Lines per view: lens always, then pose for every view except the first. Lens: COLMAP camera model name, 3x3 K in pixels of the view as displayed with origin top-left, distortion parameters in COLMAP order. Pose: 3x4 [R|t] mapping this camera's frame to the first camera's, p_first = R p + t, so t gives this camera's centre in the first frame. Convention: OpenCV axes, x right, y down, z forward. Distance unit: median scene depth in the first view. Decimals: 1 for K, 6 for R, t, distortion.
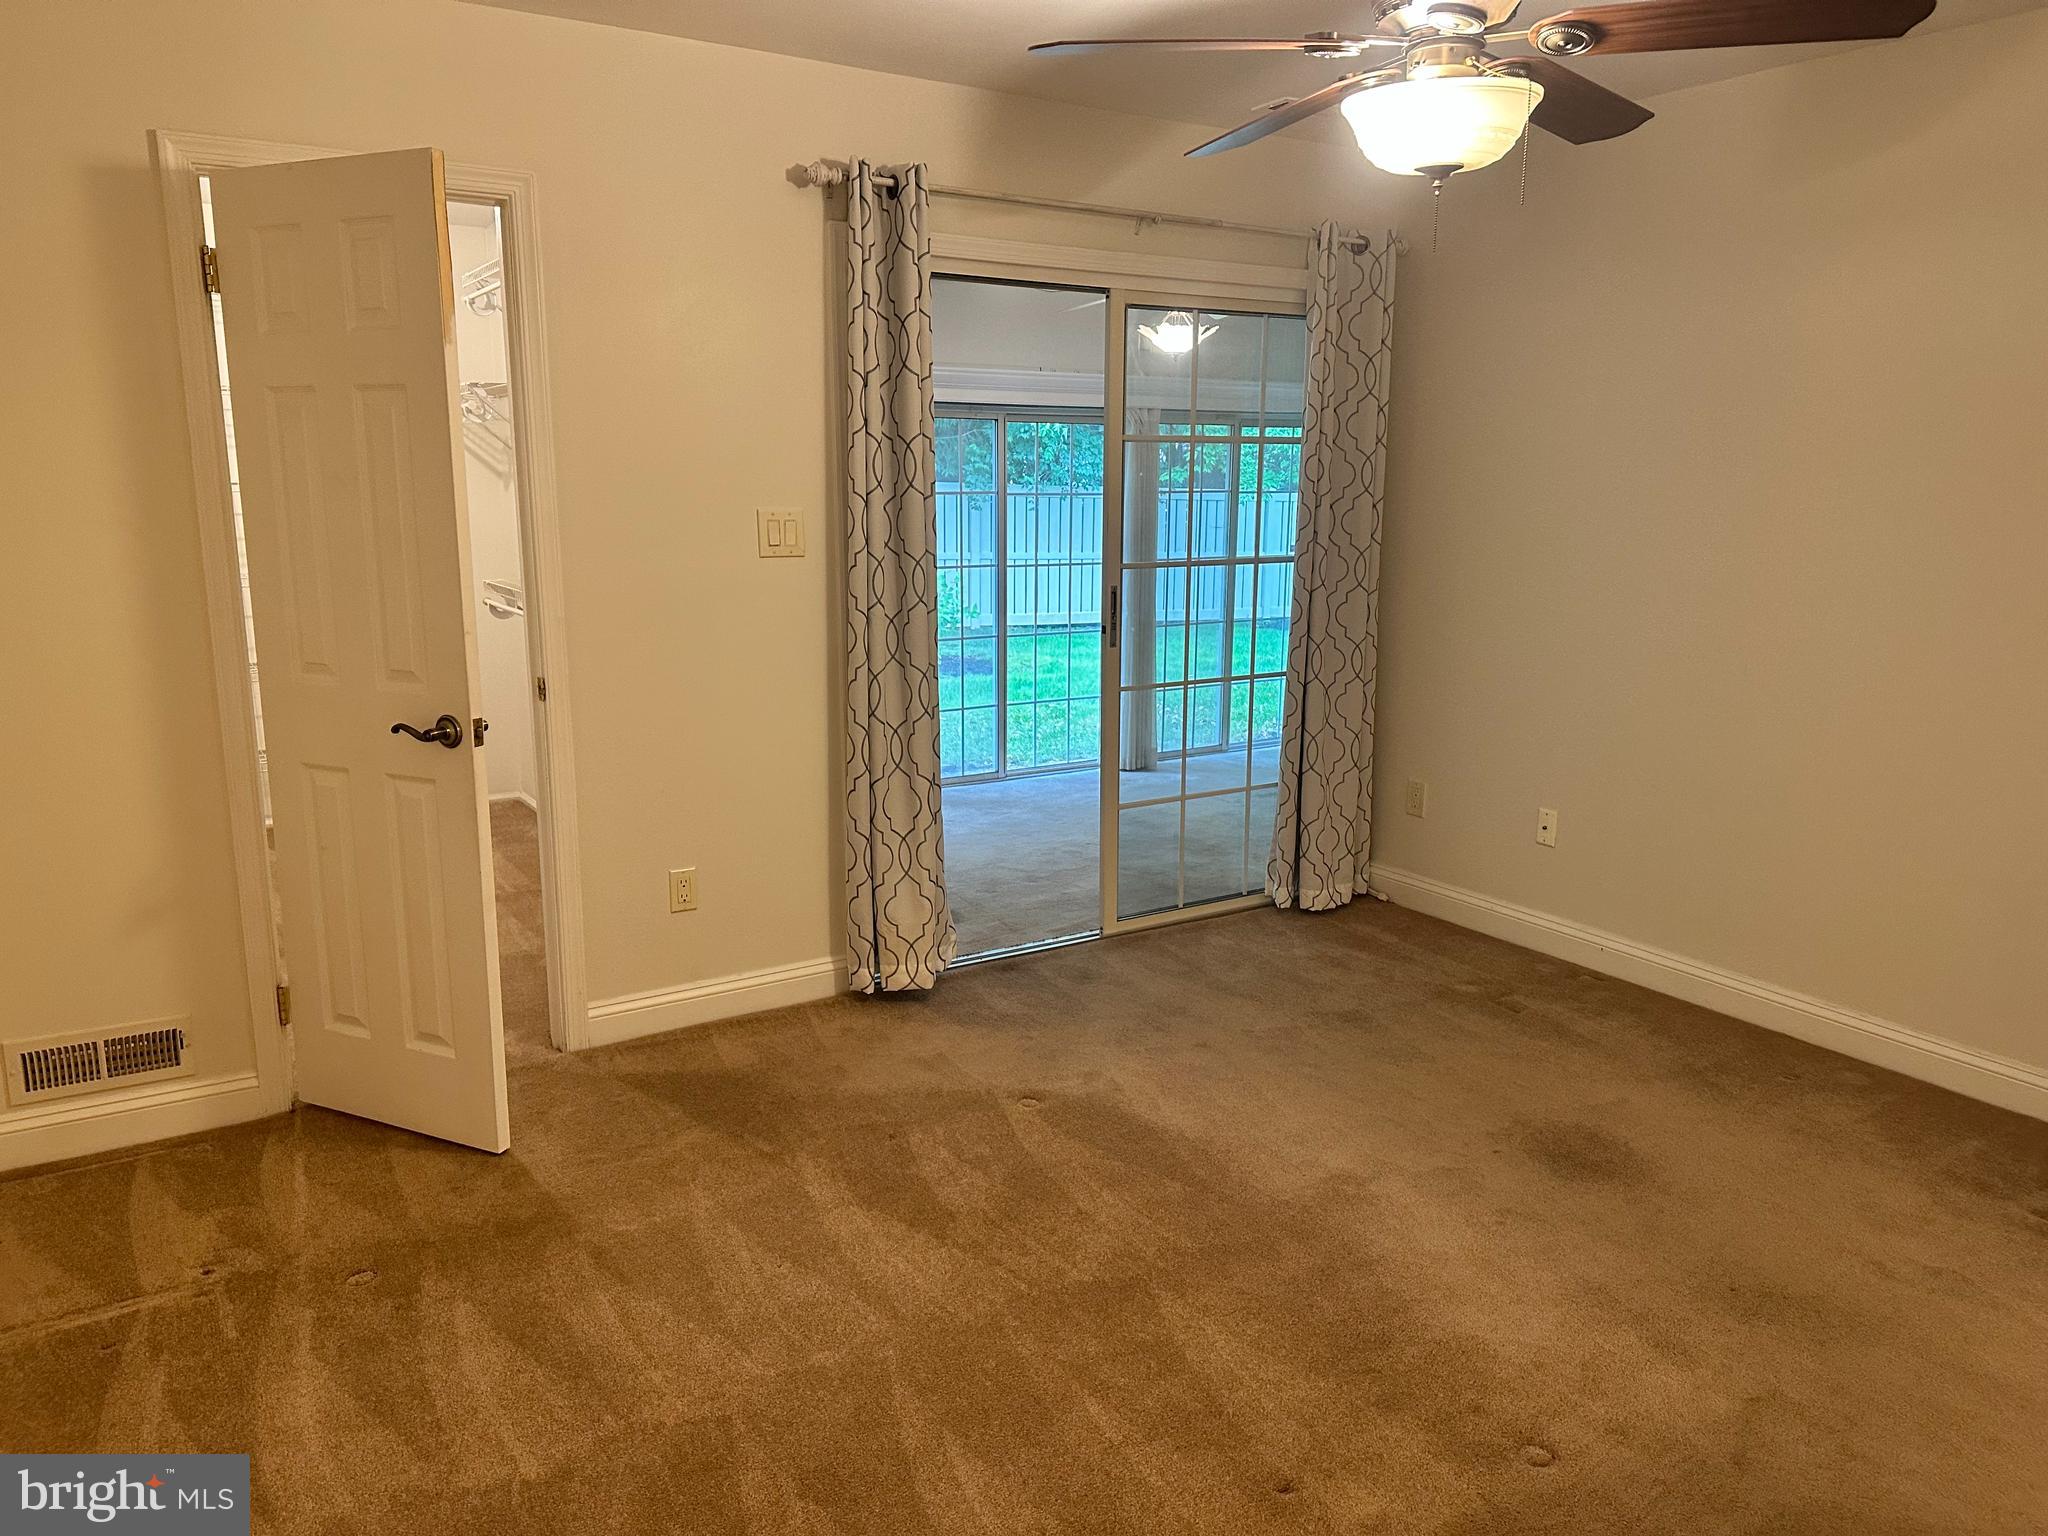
lens RADIAL K [[1430.9, 0, 1022.6], [0, 1430.9, 770.3], [0, 0, 1]] dist [0.133444, -0.337015]
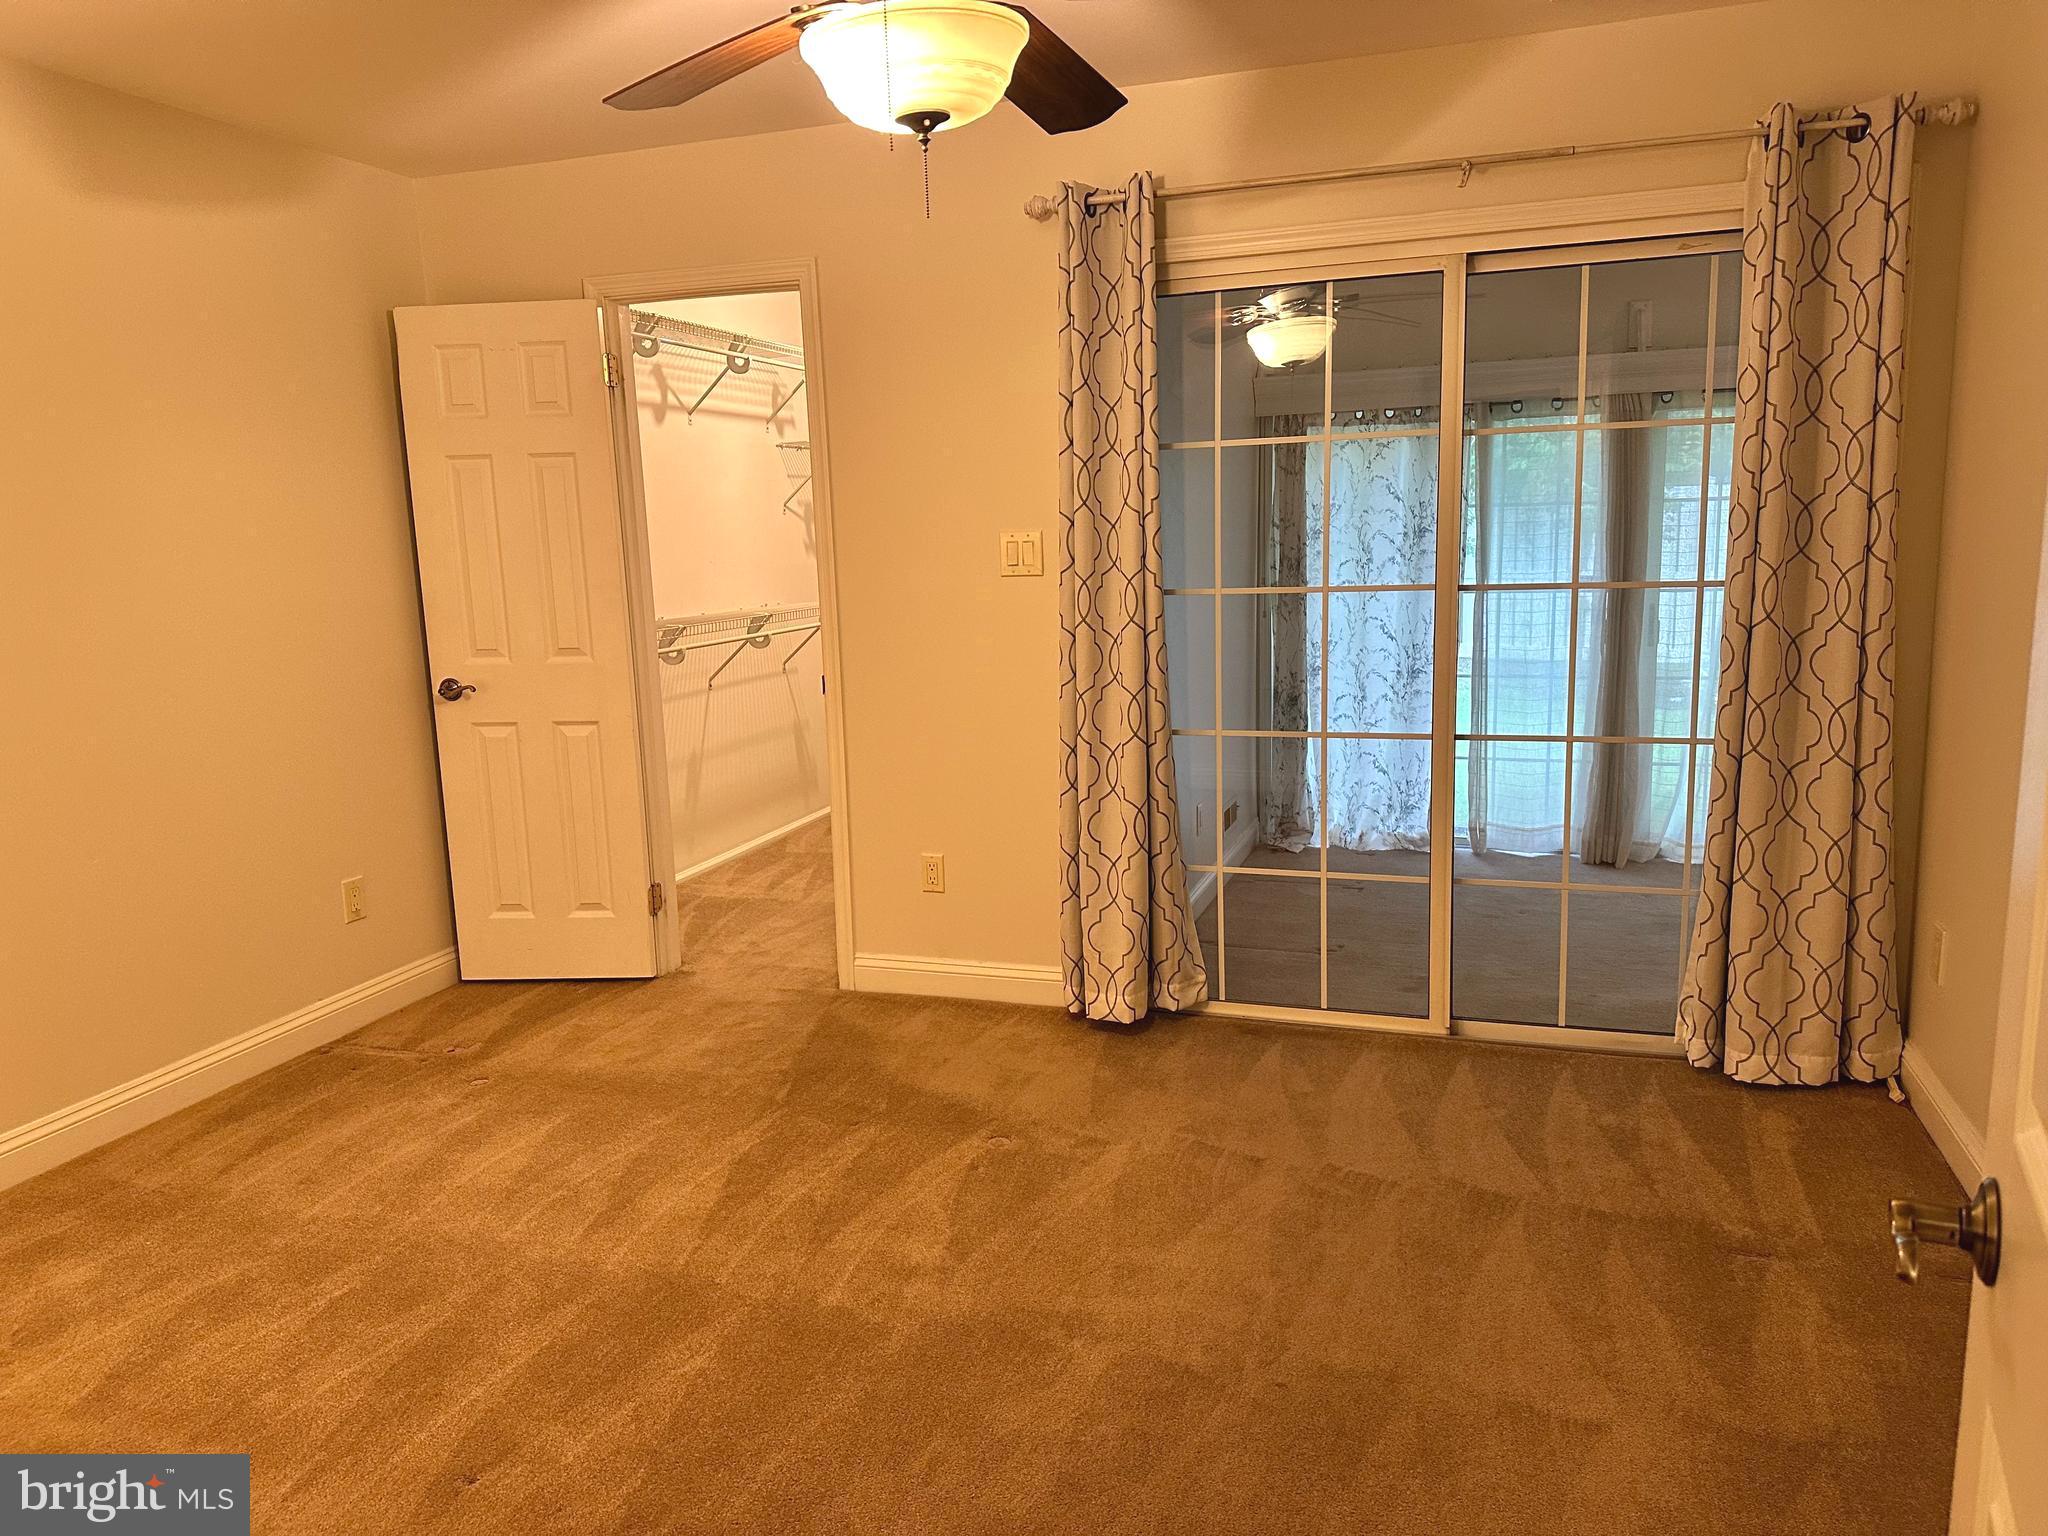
lens RADIAL K [[1394.5, 0, 1024.0], [0, 1394.5, 768.0], [0, 0, 1]] dist [-0.005422, -0.005146]
pose [[0.627137, 0.107157, -0.771503, 0.541890], [-0.126415, 0.991362, 0.034935, -0.037296], [0.768582, 0.075620, 0.635266, 0.315746]]
